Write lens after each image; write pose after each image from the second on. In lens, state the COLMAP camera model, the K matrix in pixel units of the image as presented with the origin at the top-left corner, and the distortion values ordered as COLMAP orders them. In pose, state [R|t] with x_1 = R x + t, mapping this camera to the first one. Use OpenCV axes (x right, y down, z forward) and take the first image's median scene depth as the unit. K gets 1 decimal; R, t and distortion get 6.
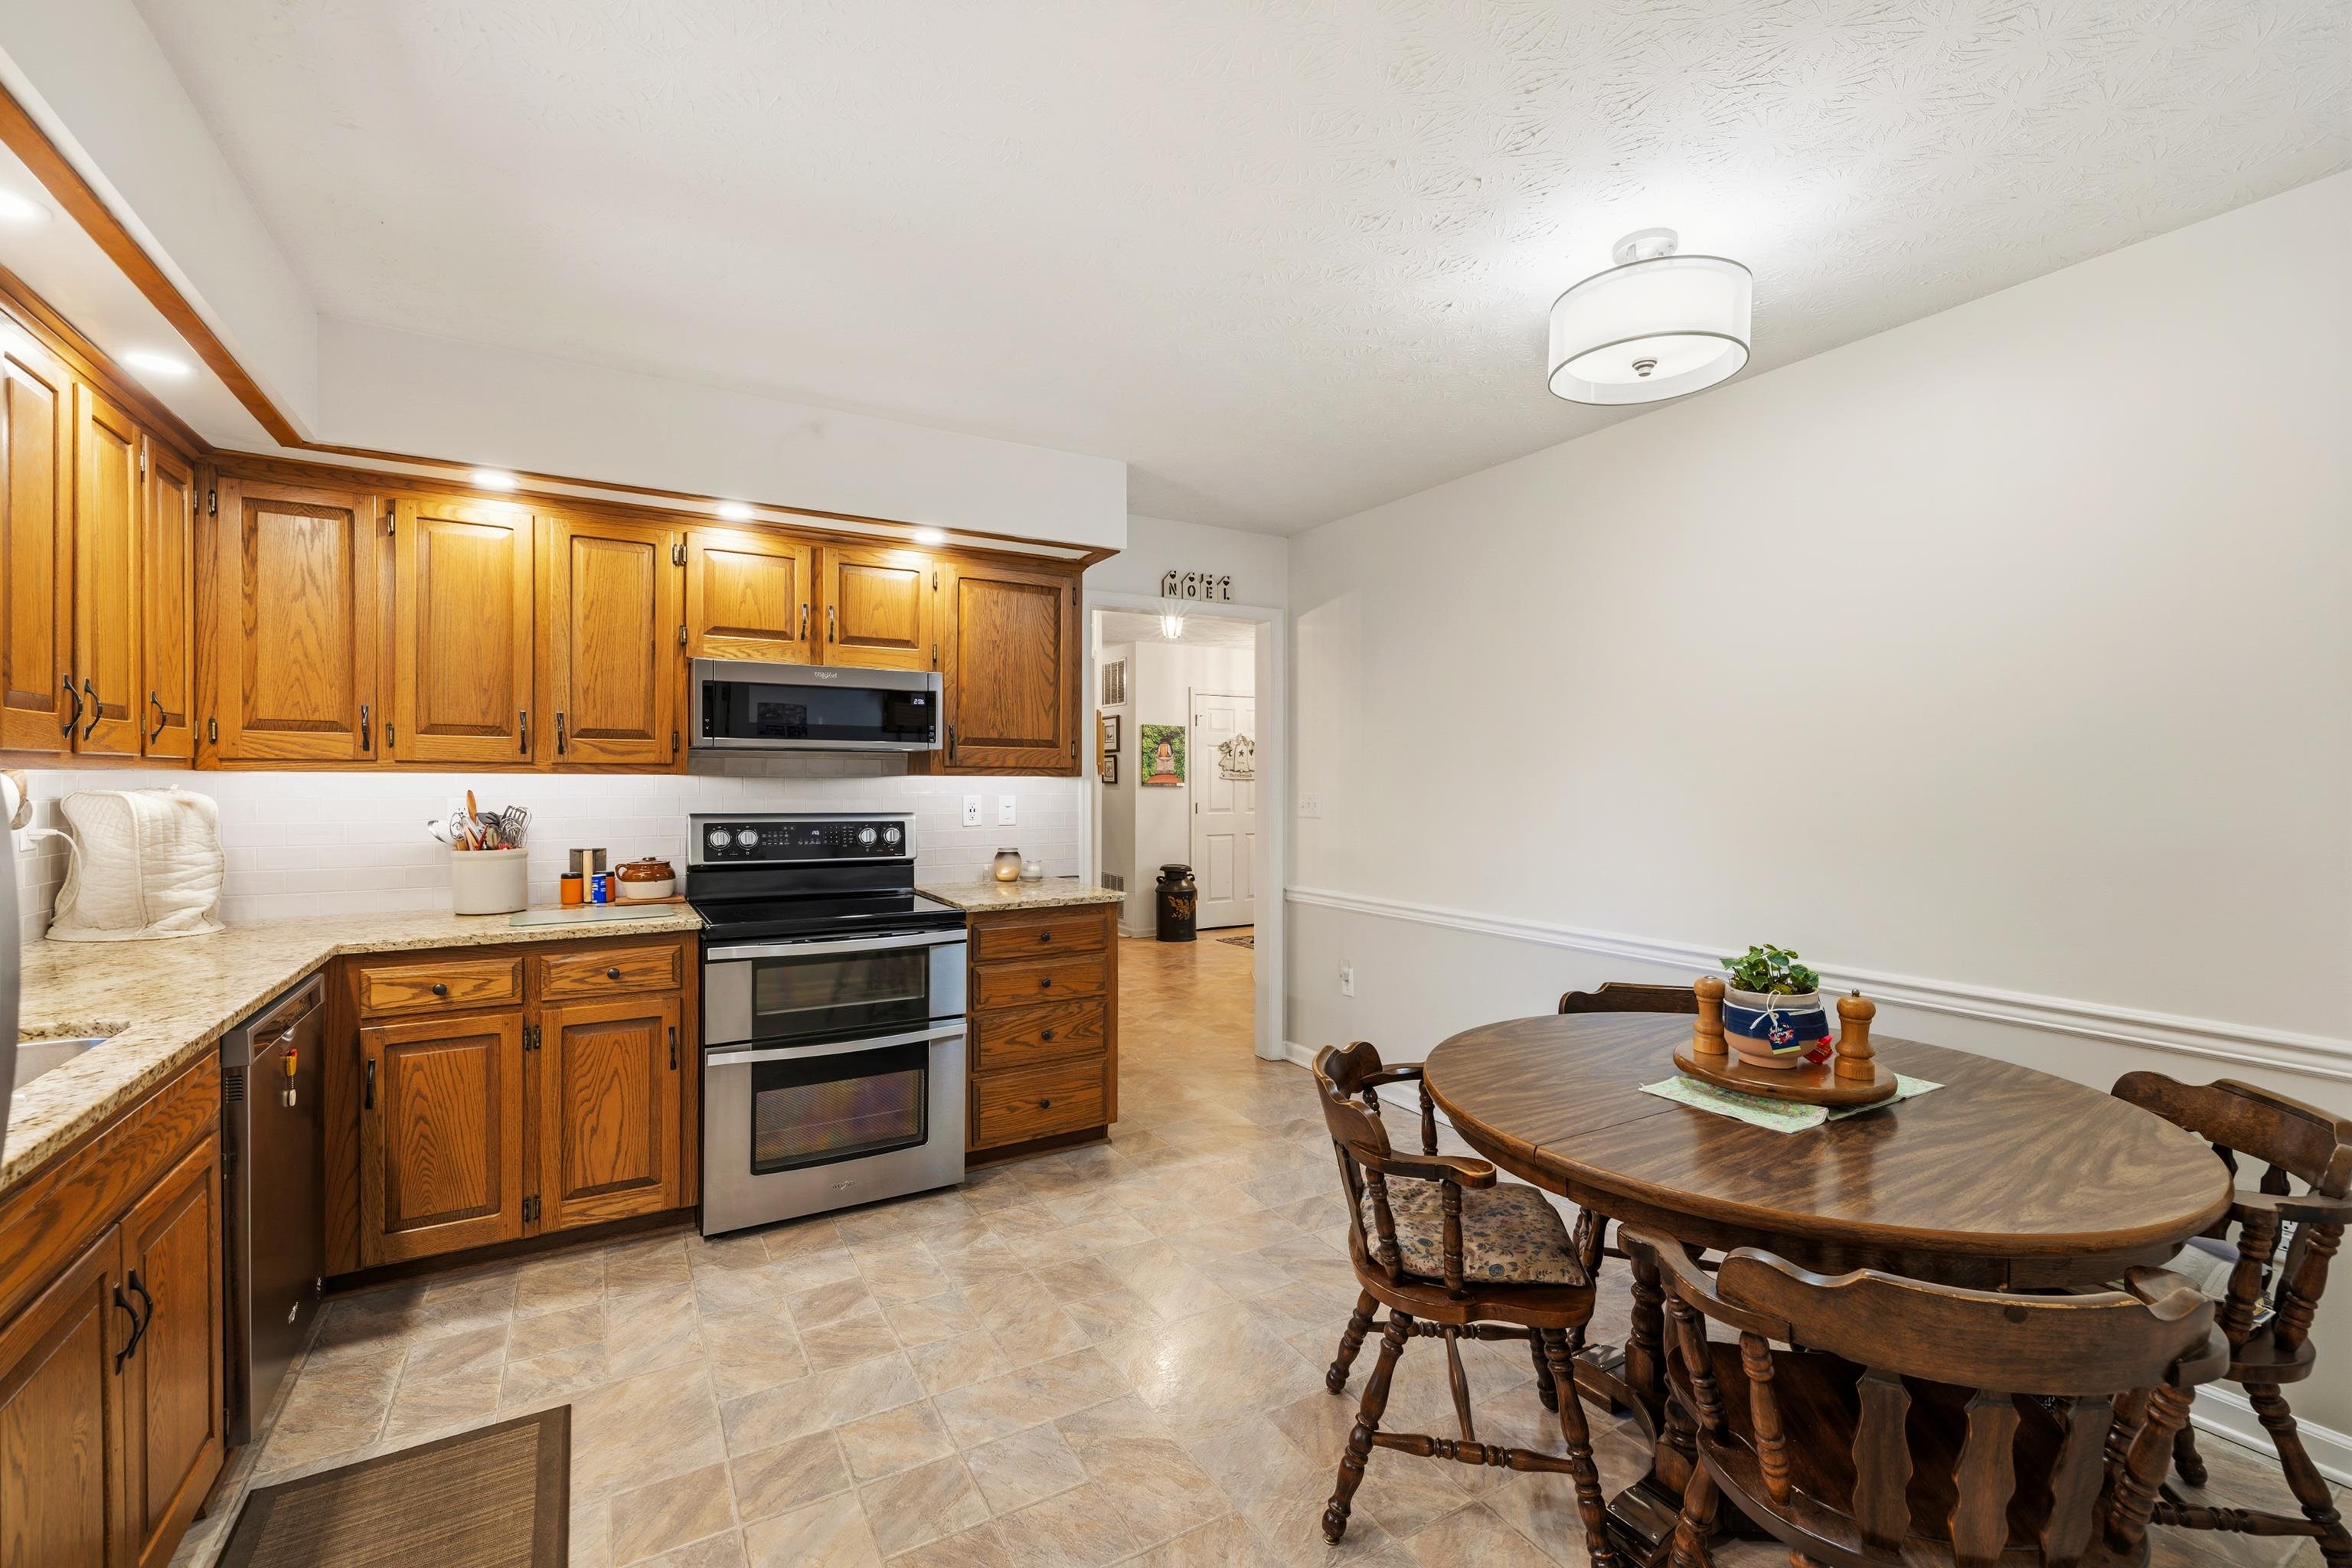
lens RADIAL K [[991.6, 0, 1175.7], [0, 991.6, 785.2], [0, 0, 1]] dist [0.000963, 0.000928]
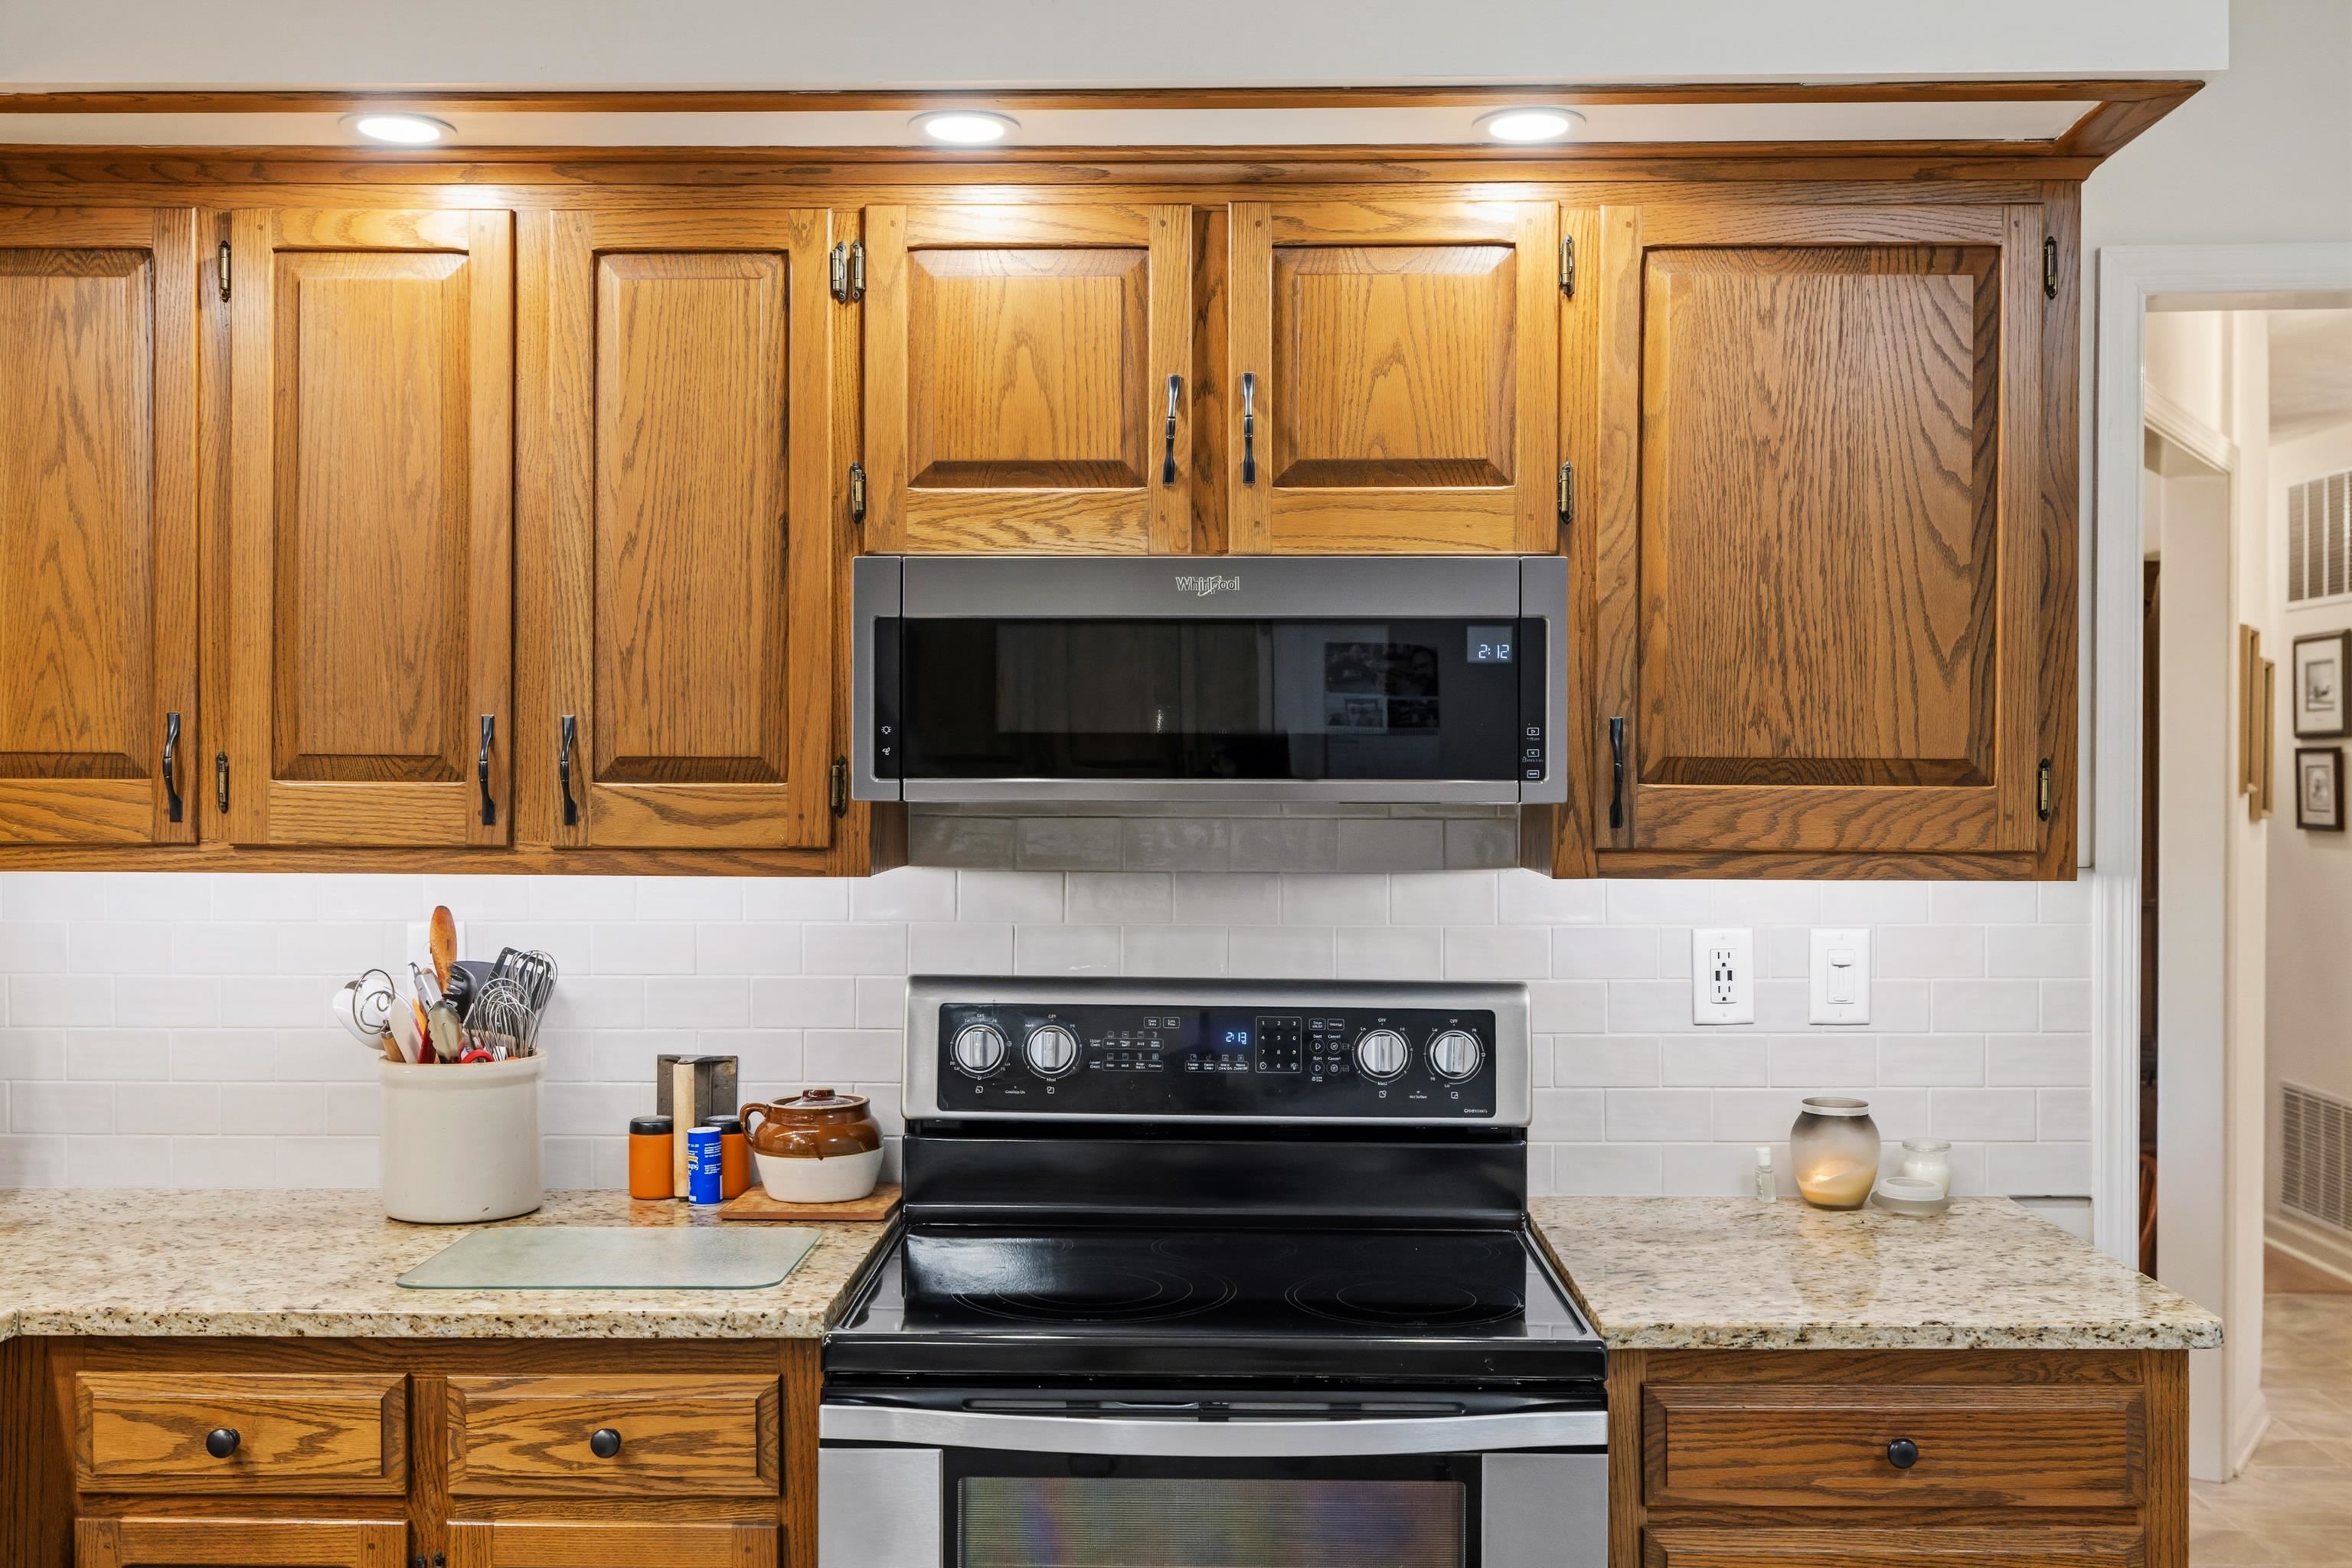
lens RADIAL K [[2280.0, 0, 1182.9], [0, 2280.0, 797.0], [0, 0, 1]] dist [0.002806, 0.000000]
pose [[0.850102, 0.003227, -0.526608, 0.042352], [-0.002663, 0.999995, 0.001828, -0.040791], [0.526611, -0.000152, 0.850106, 0.345435]]
